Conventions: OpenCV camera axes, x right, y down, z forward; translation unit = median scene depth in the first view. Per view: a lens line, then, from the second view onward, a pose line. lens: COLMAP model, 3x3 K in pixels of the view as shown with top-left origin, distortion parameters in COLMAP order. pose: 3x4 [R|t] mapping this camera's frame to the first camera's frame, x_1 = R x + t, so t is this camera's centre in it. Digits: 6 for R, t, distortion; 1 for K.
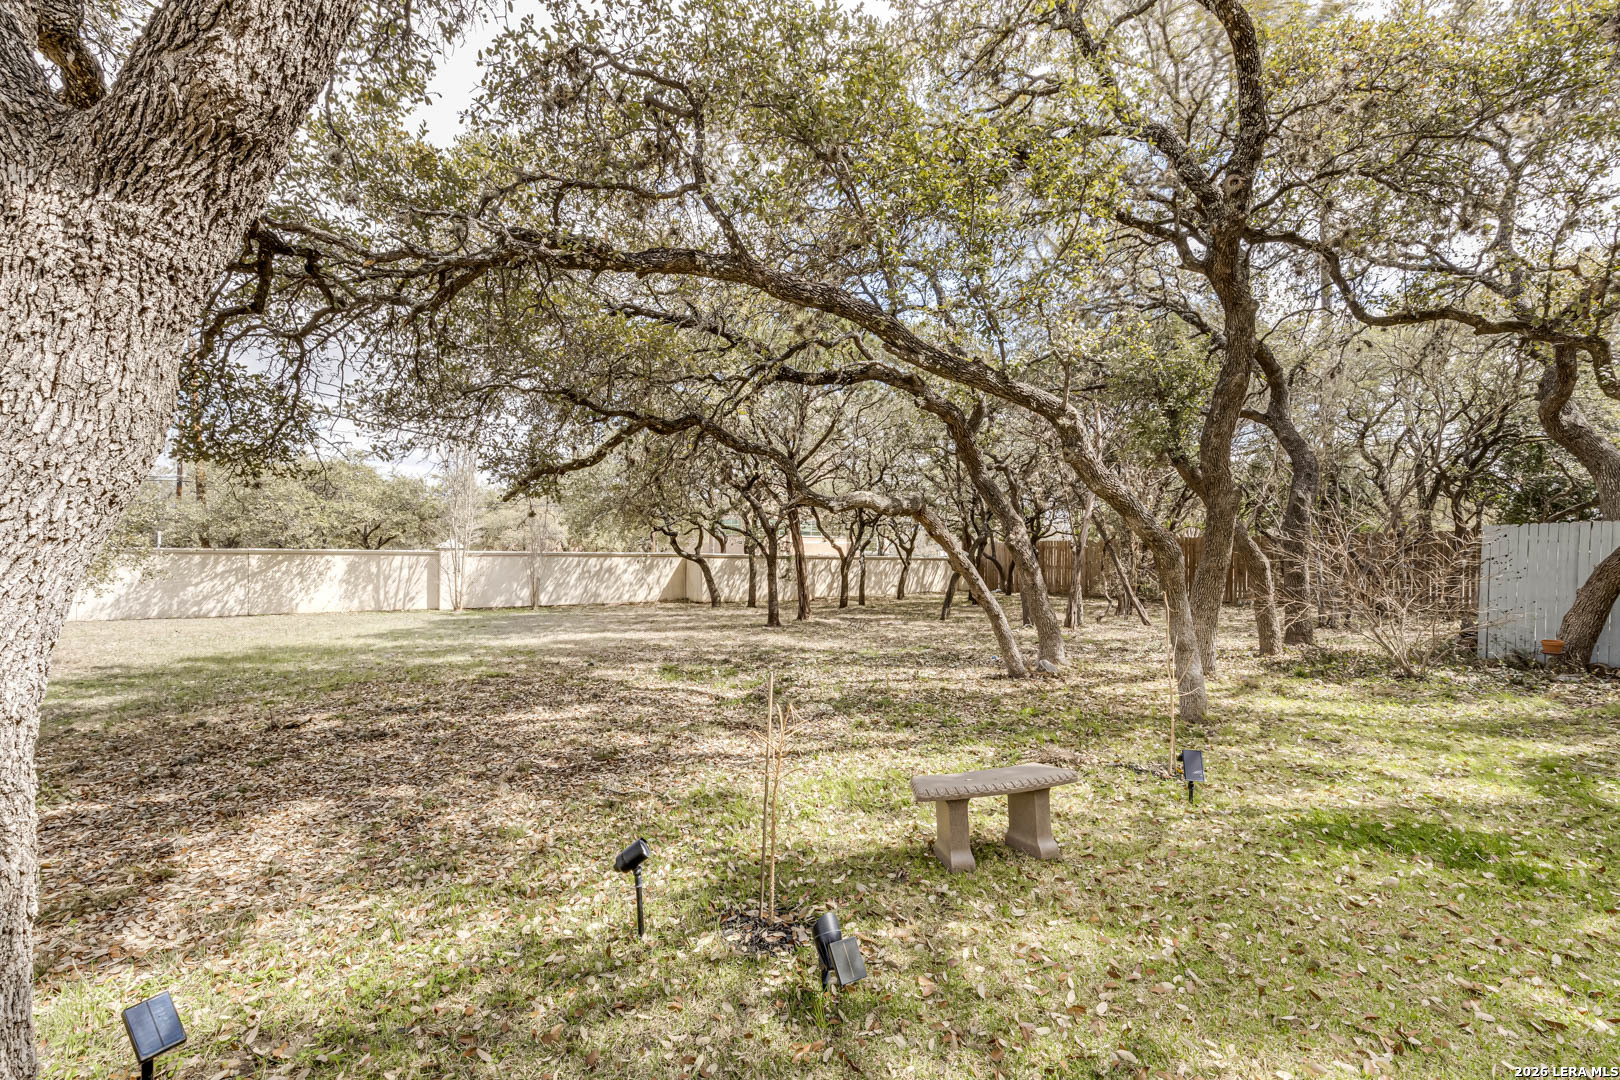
lens RADIAL K [[722.1, 0, 811.4], [0, 722.1, 537.3], [0, 0, 1]] dist [0.025416, 0.000283]
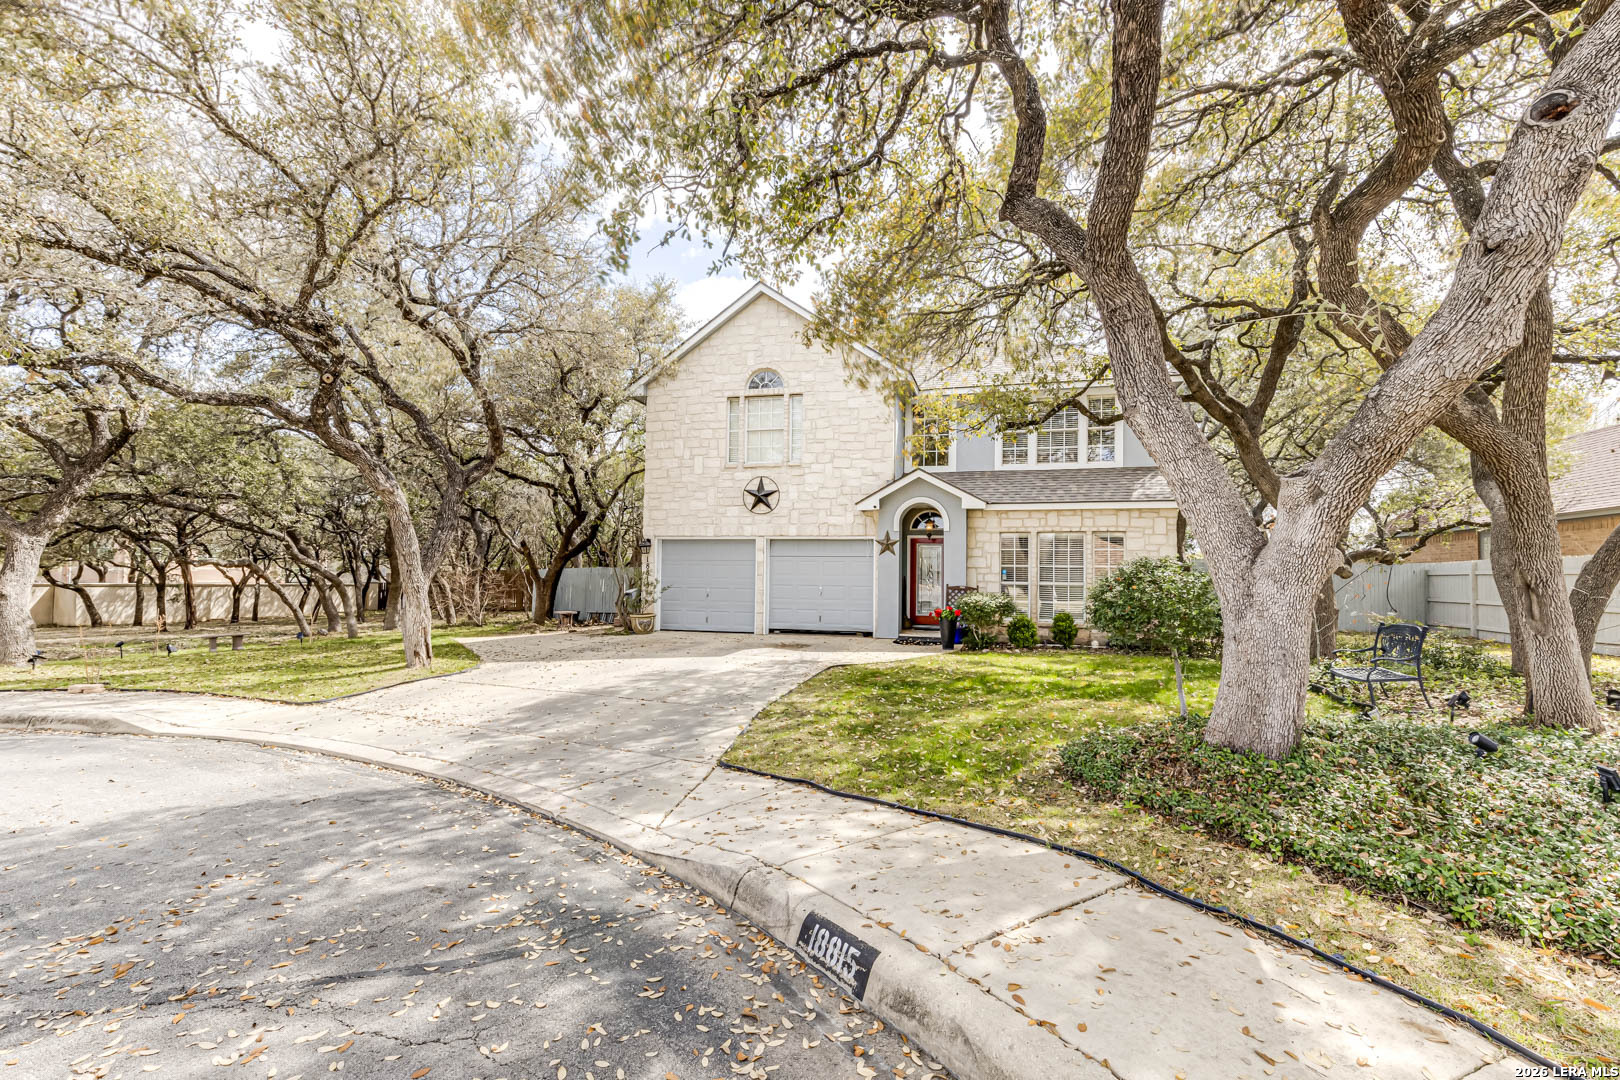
lens RADIAL K [[722.1, 0, 801.3], [0, 722.1, 548.6], [0, 0, 1]] dist [0.025416, 0.000283]
pose [[0.792694, 0.018286, 0.609346, 0.046528], [-0.006308, 0.999743, -0.021796, -0.015813], [-0.609587, 0.013434, 0.792605, -0.700347]]
